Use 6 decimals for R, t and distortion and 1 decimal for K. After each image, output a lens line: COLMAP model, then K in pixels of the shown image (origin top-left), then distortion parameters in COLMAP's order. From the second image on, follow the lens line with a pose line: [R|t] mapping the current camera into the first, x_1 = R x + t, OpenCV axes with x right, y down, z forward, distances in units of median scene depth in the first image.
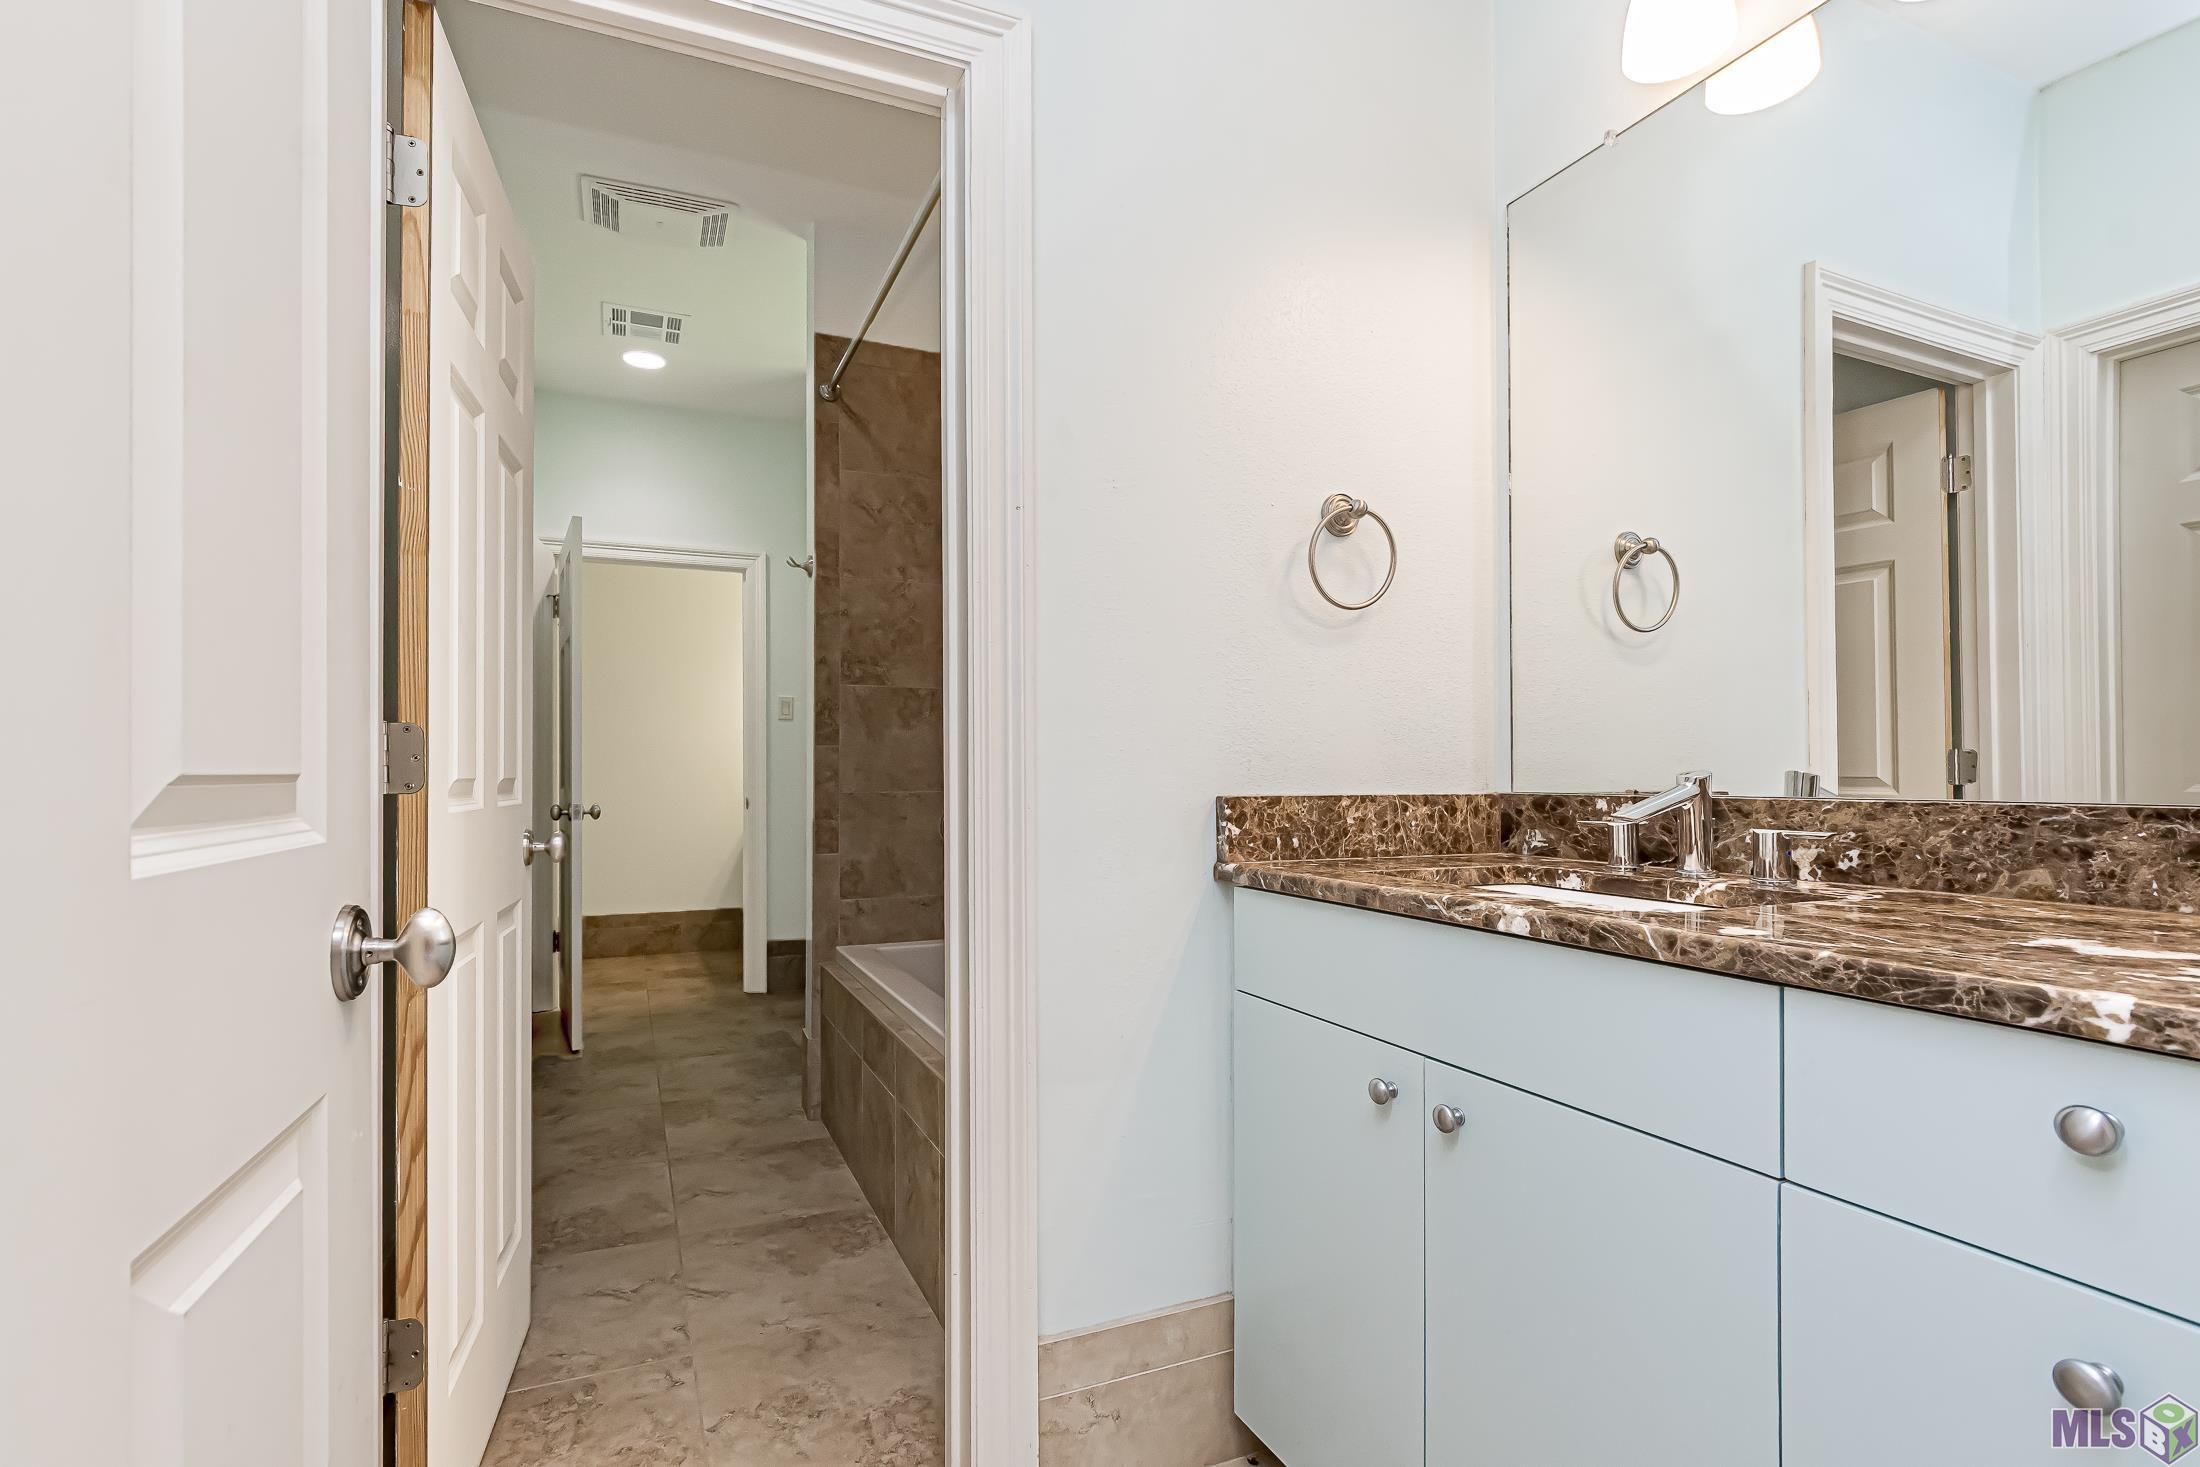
lens RADIAL K [[1099.4, 0, 1108.0], [0, 1099.4, 749.6], [0, 0, 1]] dist [-0.025994, 0.001935]
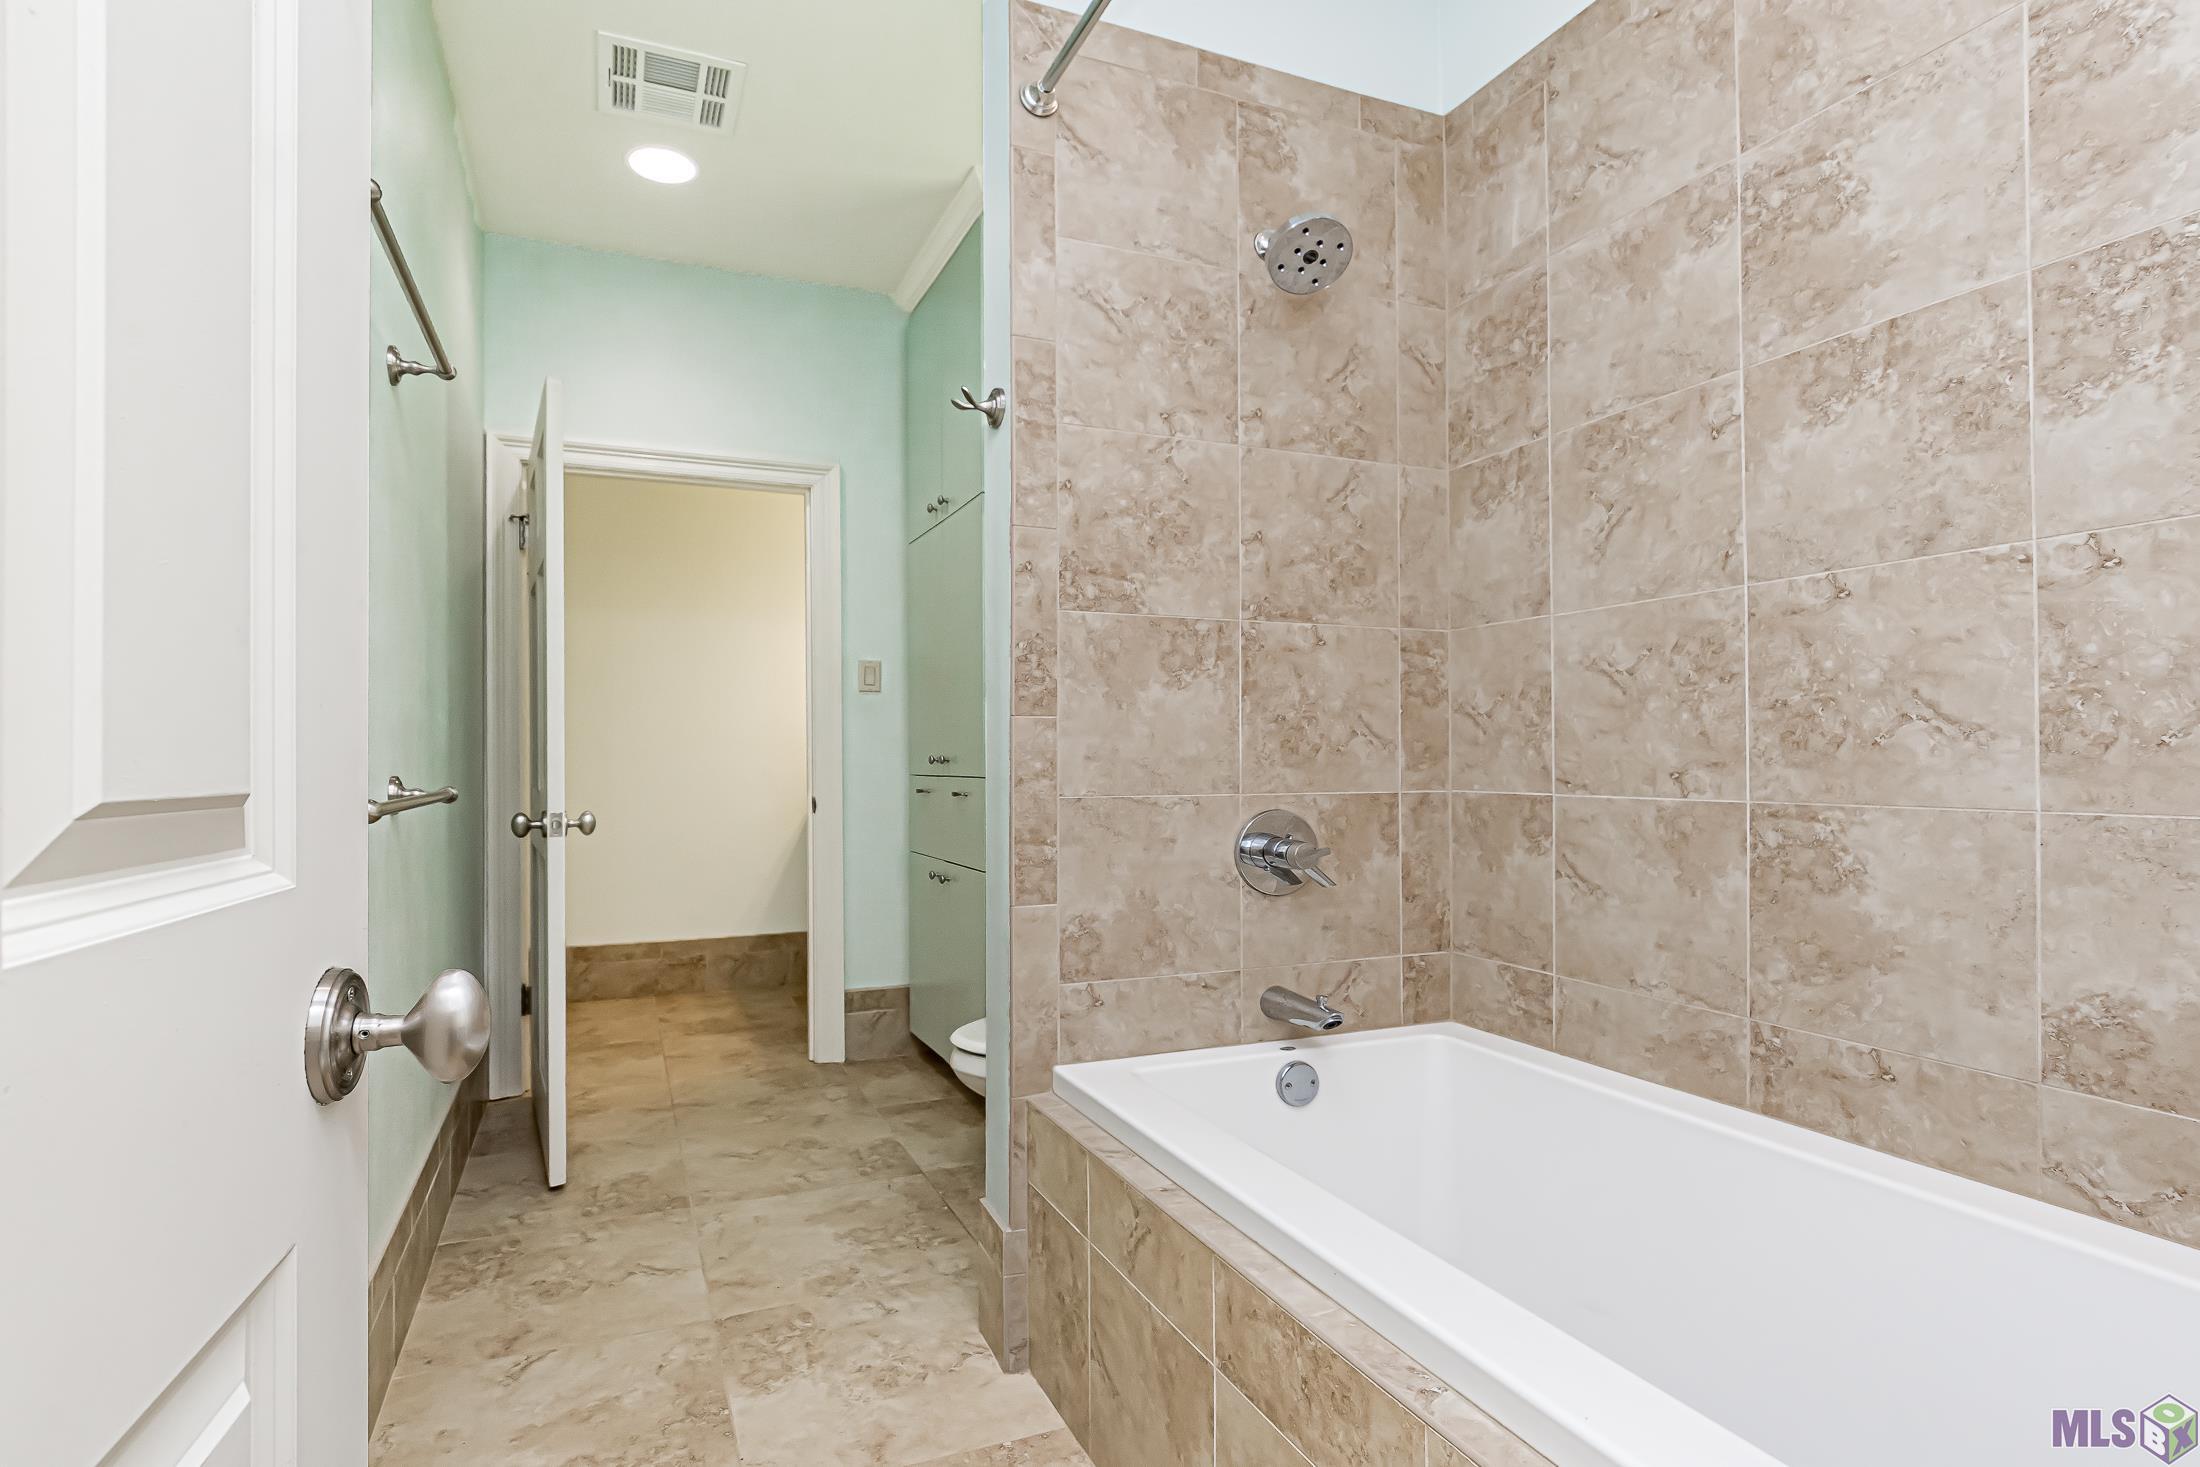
lens RADIAL K [[754.1, 0, 1103.2], [0, 754.1, 743.2], [0, 0, 1]] dist [-0.010896, -0.000219]
pose [[0.985595, -0.002906, 0.169100, -0.288180], [0.002388, 0.999992, 0.003265, 0.009060], [-0.169108, -0.002814, 0.985593, 0.607202]]
